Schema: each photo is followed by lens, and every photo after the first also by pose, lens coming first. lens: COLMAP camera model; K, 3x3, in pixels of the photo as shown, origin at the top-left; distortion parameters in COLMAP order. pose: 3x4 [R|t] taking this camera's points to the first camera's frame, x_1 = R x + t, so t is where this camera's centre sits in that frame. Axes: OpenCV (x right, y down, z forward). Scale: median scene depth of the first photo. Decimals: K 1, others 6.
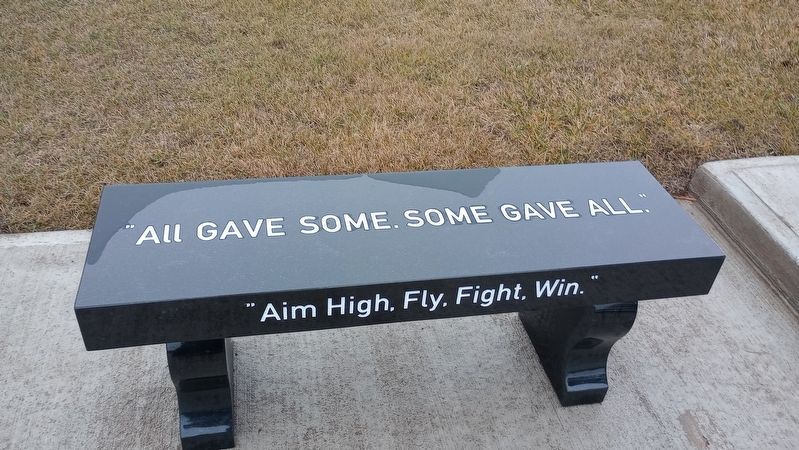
lens RADIAL K [[671.5, 0, 399.5], [0, 671.5, 225.0], [0, 0, 1]] dist [0.005478, 0.002267]
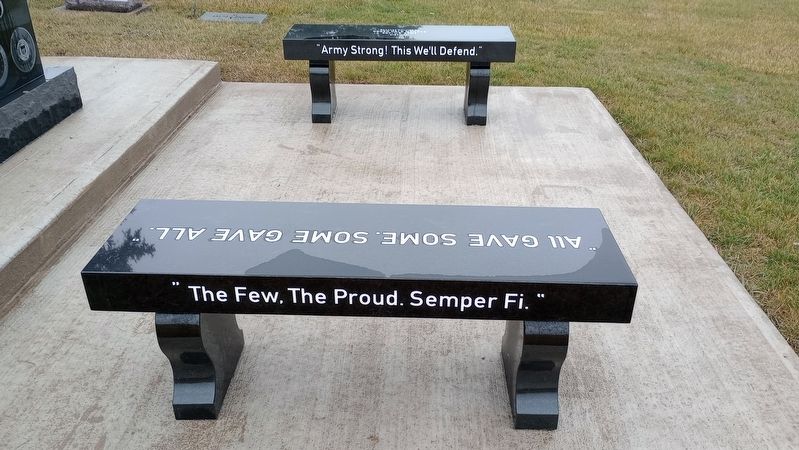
lens RADIAL K [[671.5, 0, 399.5], [0, 671.5, 225.0], [0, 0, 1]] dist [0.005478, 0.002267]
pose [[-0.969699, -0.179672, 0.165534, -0.237810], [0.078066, 0.414164, 0.906848, -1.088112], [-0.231493, 0.892293, -0.387588, 1.428640]]
